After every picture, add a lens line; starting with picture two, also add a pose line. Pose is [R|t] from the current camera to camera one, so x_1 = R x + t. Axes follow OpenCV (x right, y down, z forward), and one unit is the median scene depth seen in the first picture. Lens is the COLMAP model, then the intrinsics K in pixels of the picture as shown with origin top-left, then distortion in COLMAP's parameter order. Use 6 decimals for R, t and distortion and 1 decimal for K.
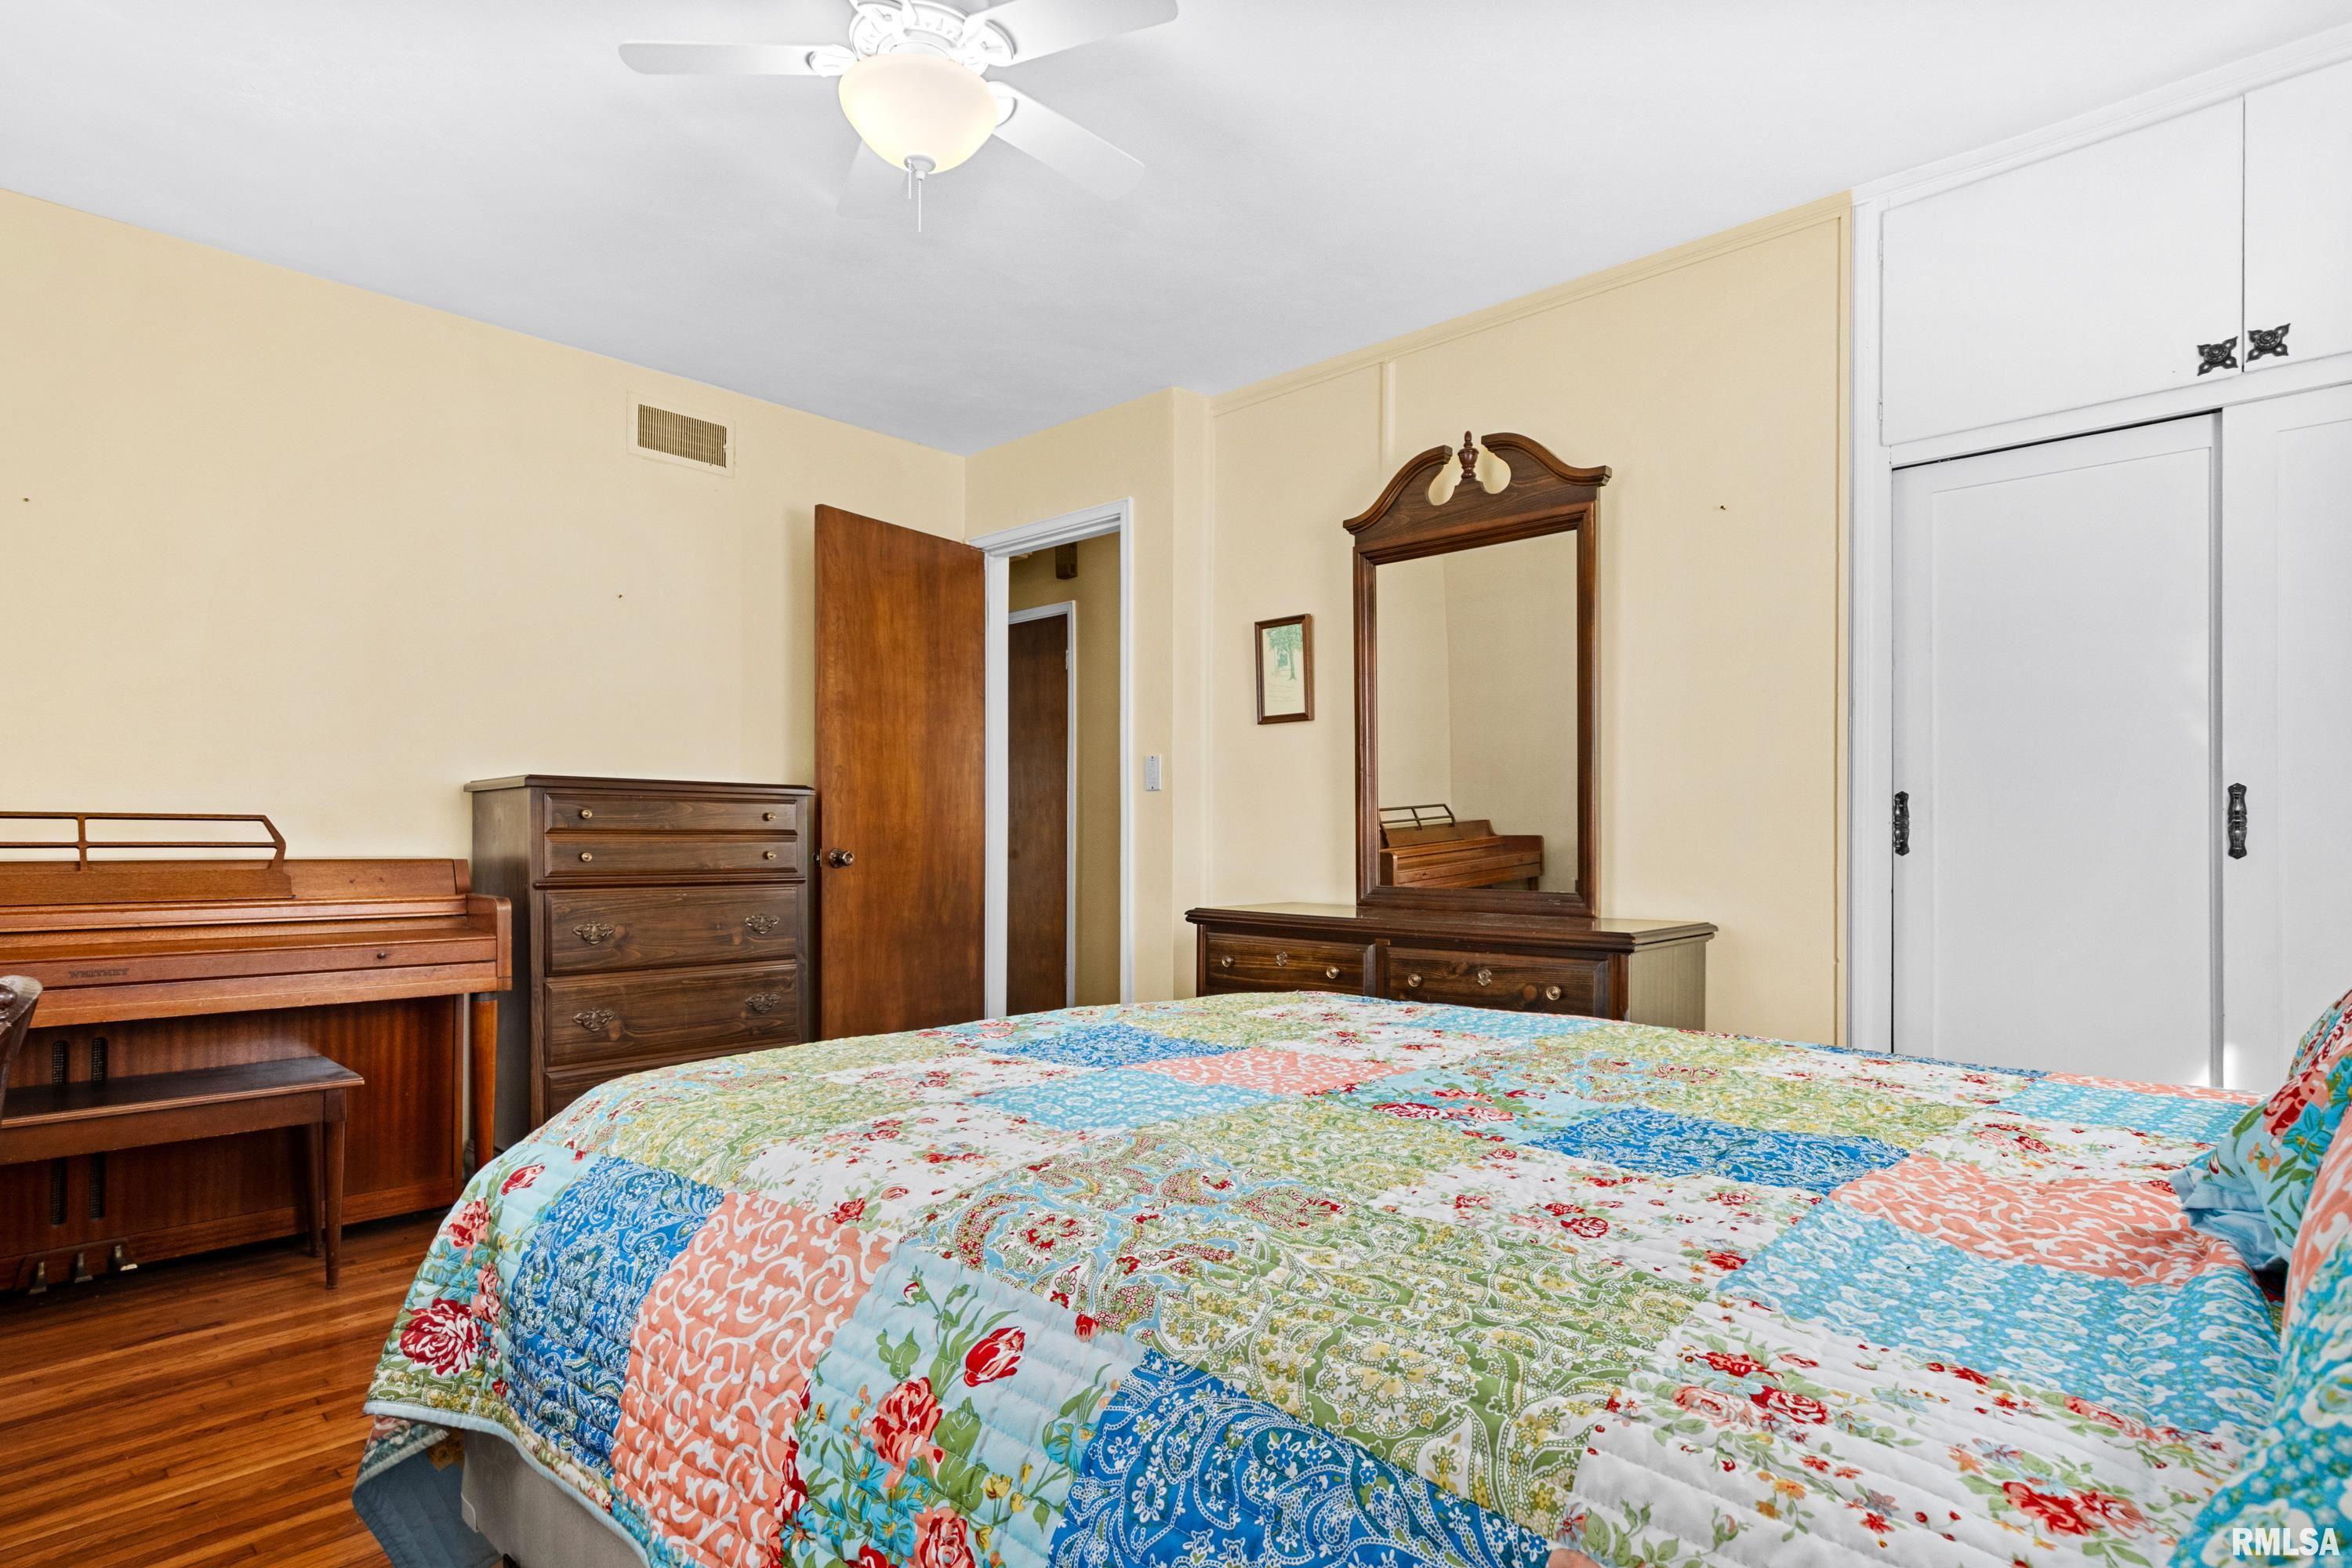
lens RADIAL K [[1199.6, 0, 1186.9], [0, 1199.6, 830.4], [0, 0, 1]] dist [0.004402, -0.003213]
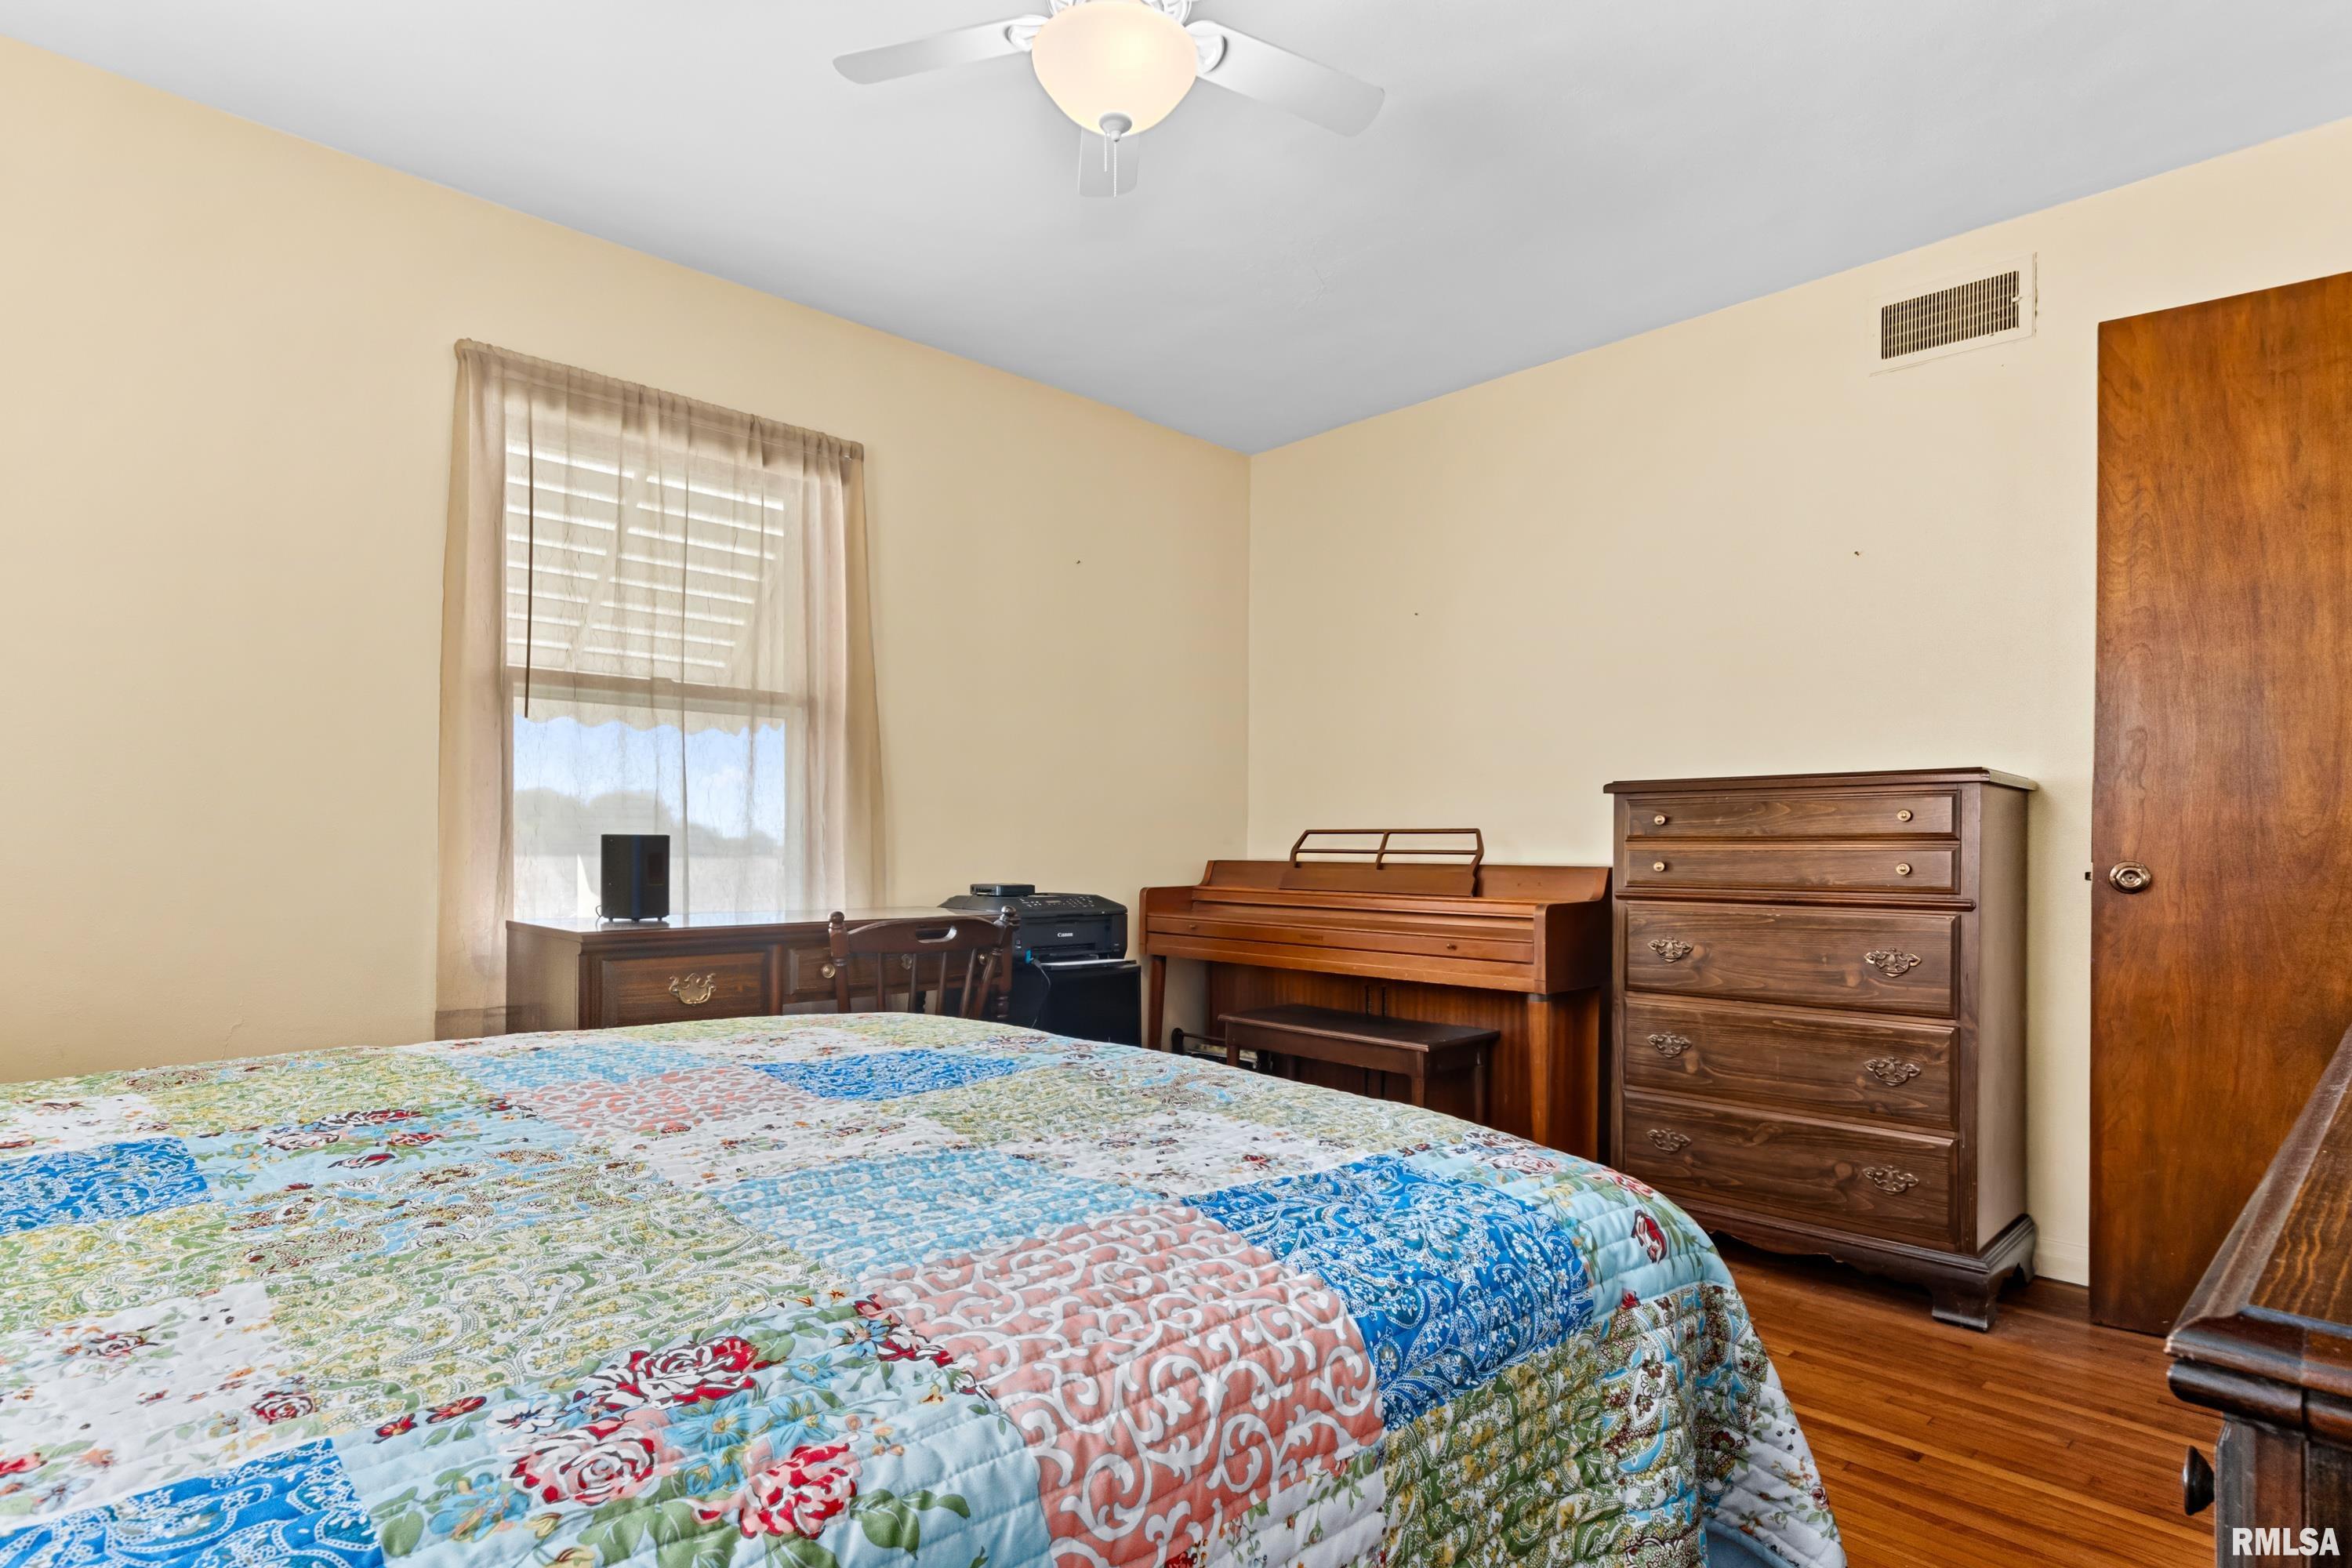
lens RADIAL K [[1199.6, 0, 1182.5], [0, 1199.6, 848.8], [0, 0, 1]] dist [0.004402, -0.003213]
pose [[-0.030054, -0.004898, -0.999536, 0.410917], [0.002938, 0.999983, -0.004989, 0.011581], [0.999544, -0.003087, -0.030039, 0.629507]]
